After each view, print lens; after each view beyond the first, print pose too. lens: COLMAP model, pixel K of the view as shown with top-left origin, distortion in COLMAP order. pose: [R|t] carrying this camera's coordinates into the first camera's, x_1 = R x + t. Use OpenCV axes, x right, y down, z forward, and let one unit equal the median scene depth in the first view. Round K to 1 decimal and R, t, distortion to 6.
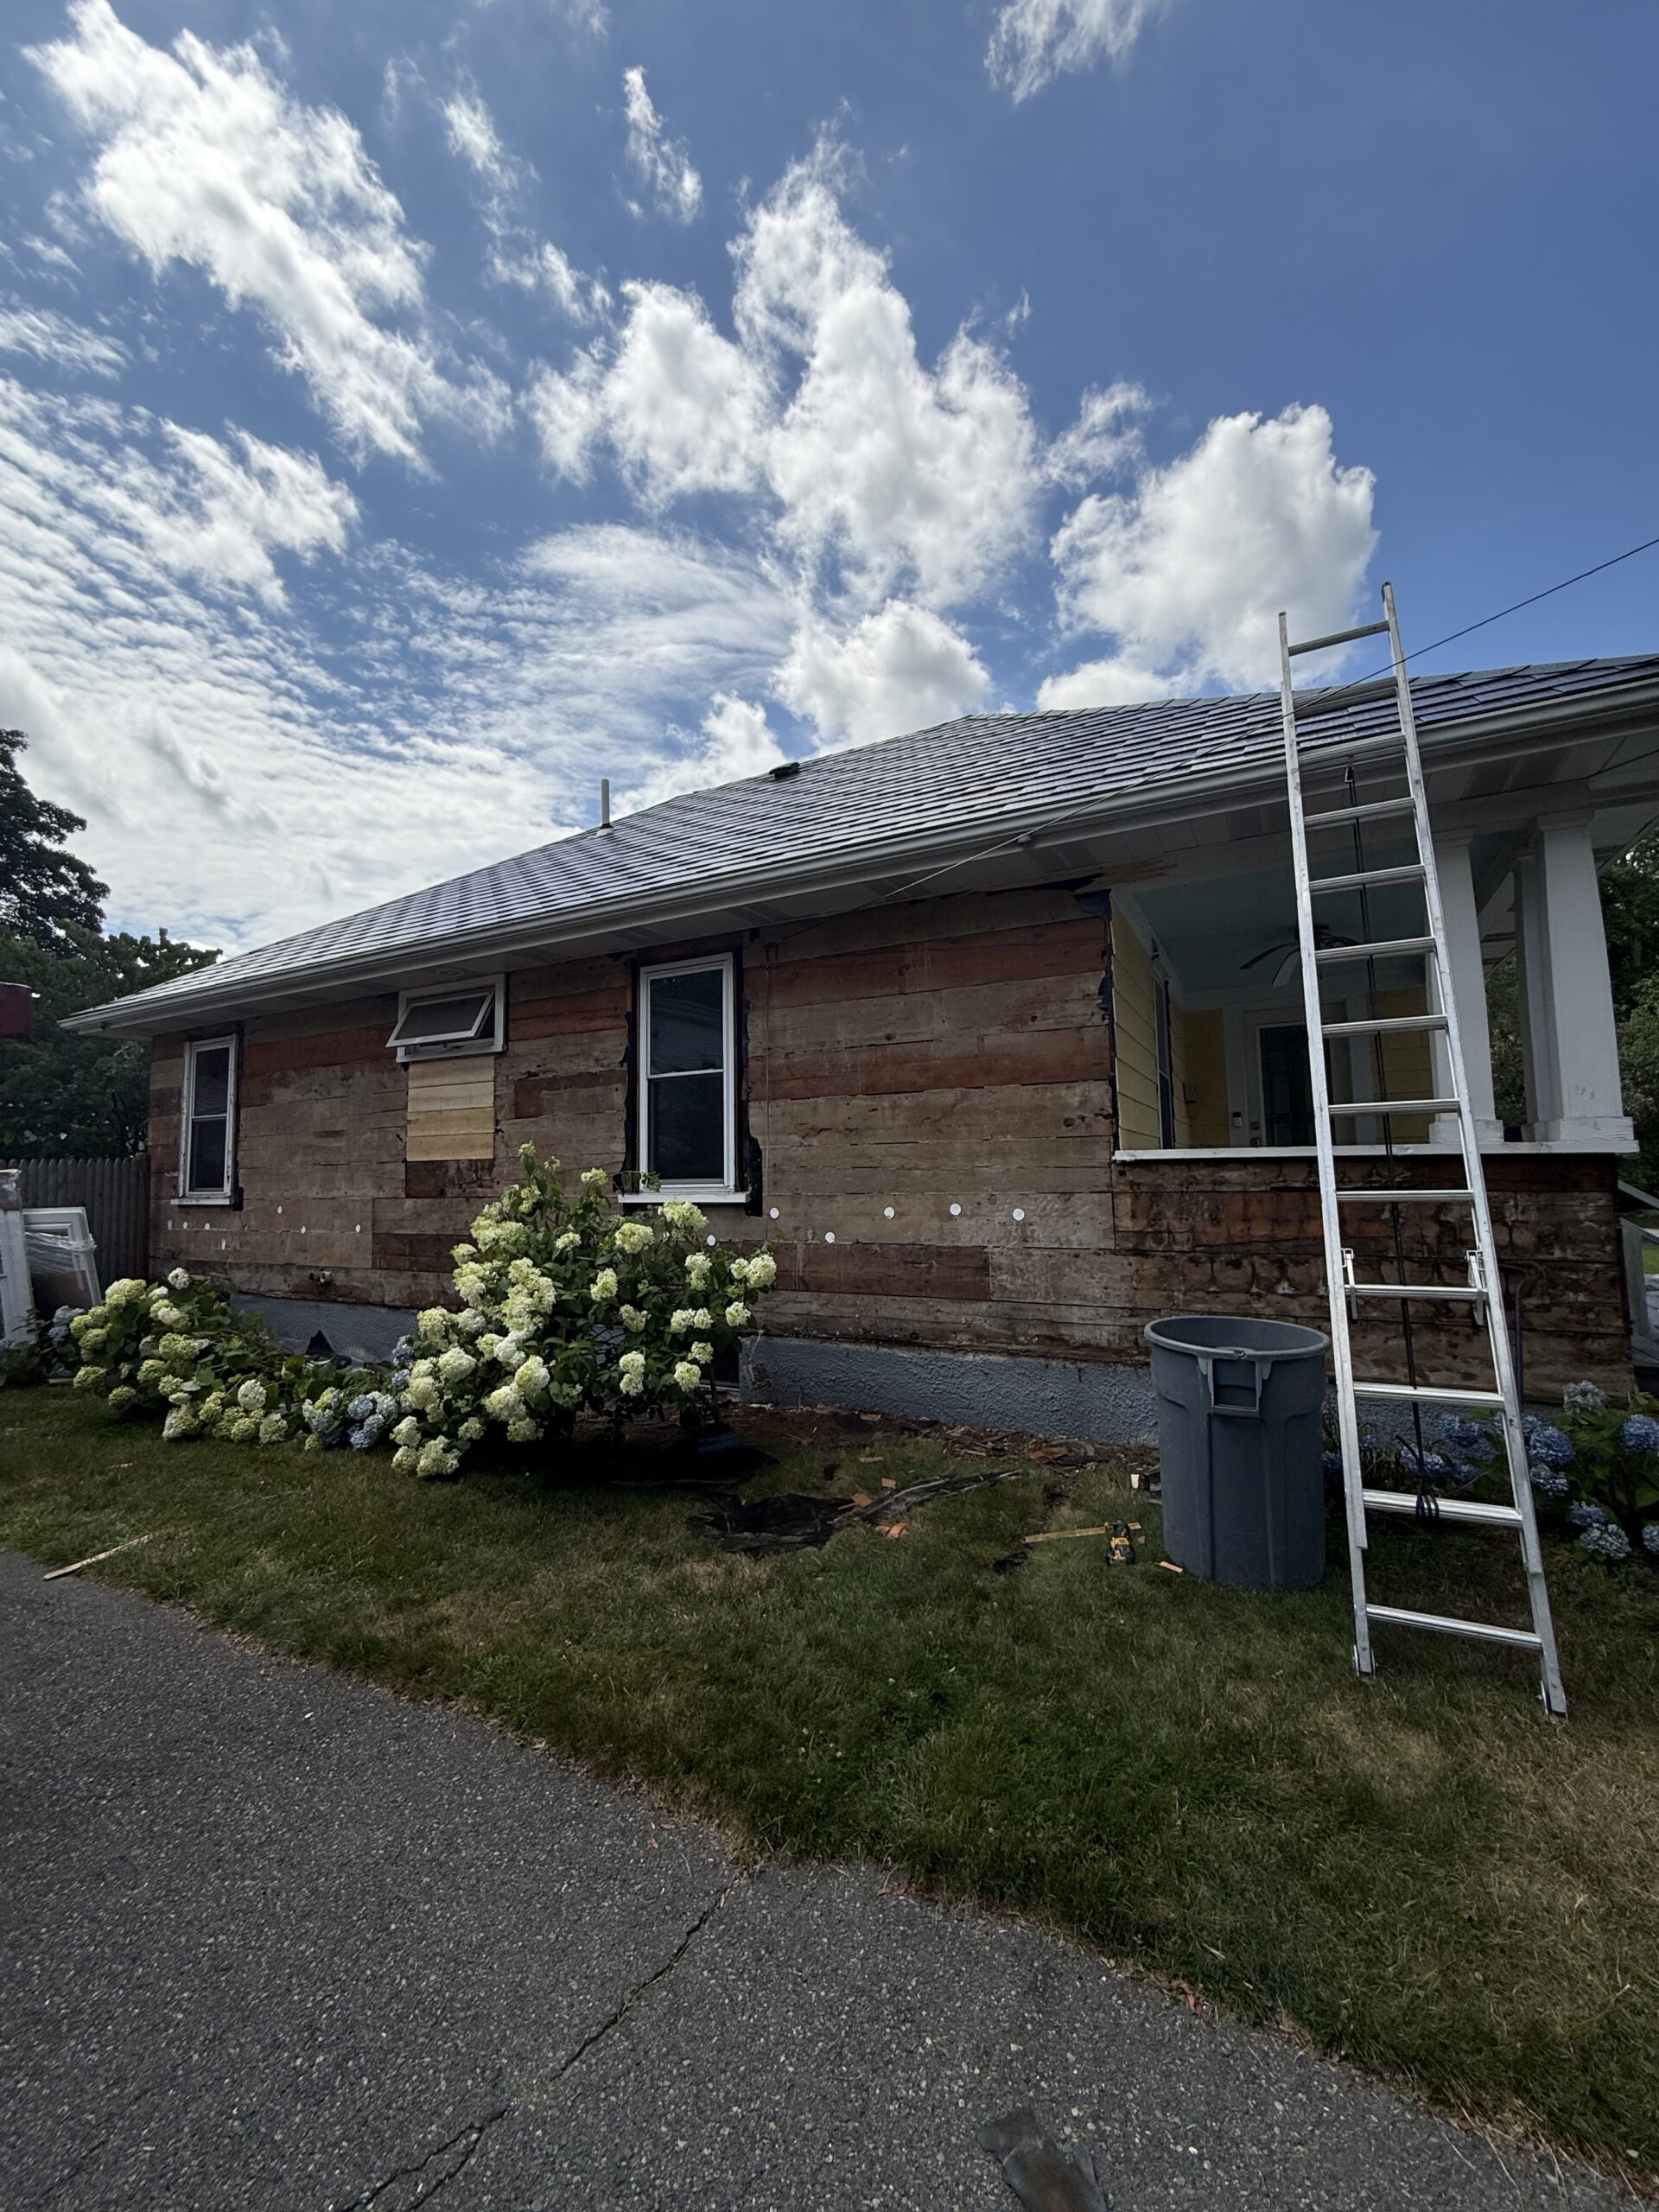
lens RADIAL K [[874.0, 0, 837.2], [0, 874.0, 1098.0], [0, 0, 1]] dist [-0.003520, 0.000447]
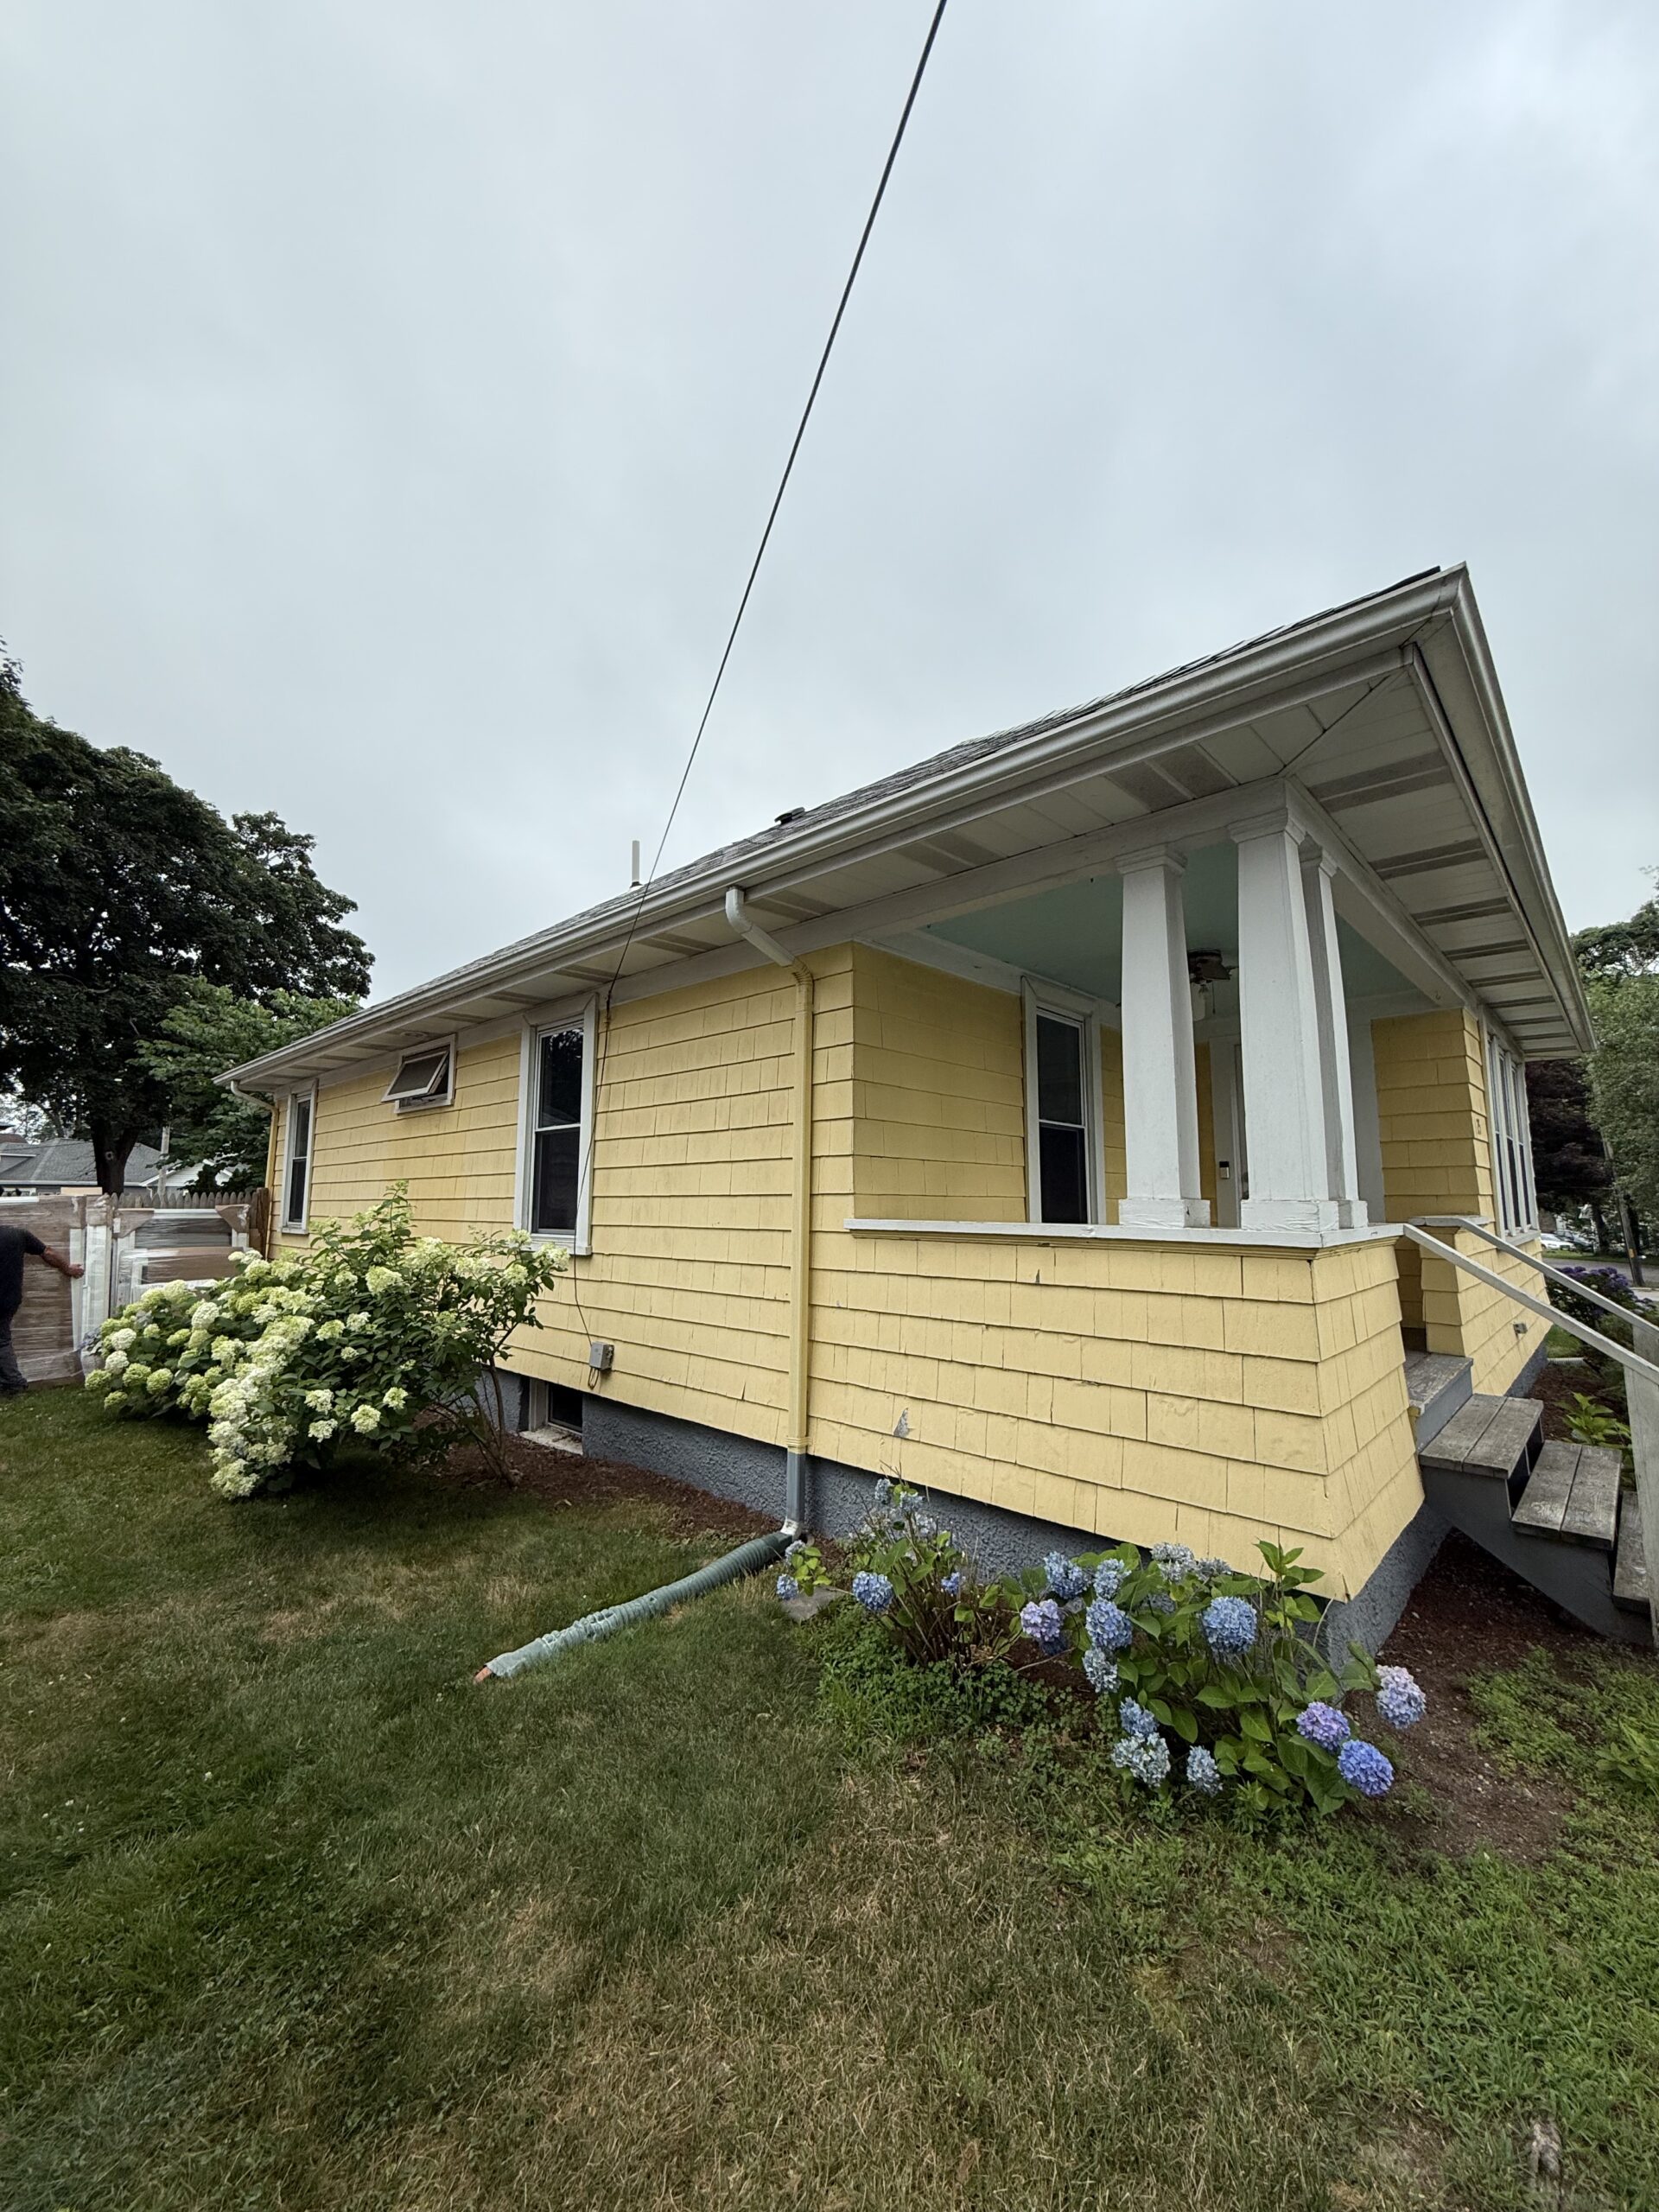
lens RADIAL K [[874.0, 0, 848.2], [0, 874.0, 1101.9], [0, 0, 1]] dist [-0.003520, 0.000447]
pose [[0.962456, -0.011626, -0.271188, 0.125333], [0.005215, 0.999690, -0.024350, -0.008956], [0.271387, 0.022021, 0.962218, 0.025256]]
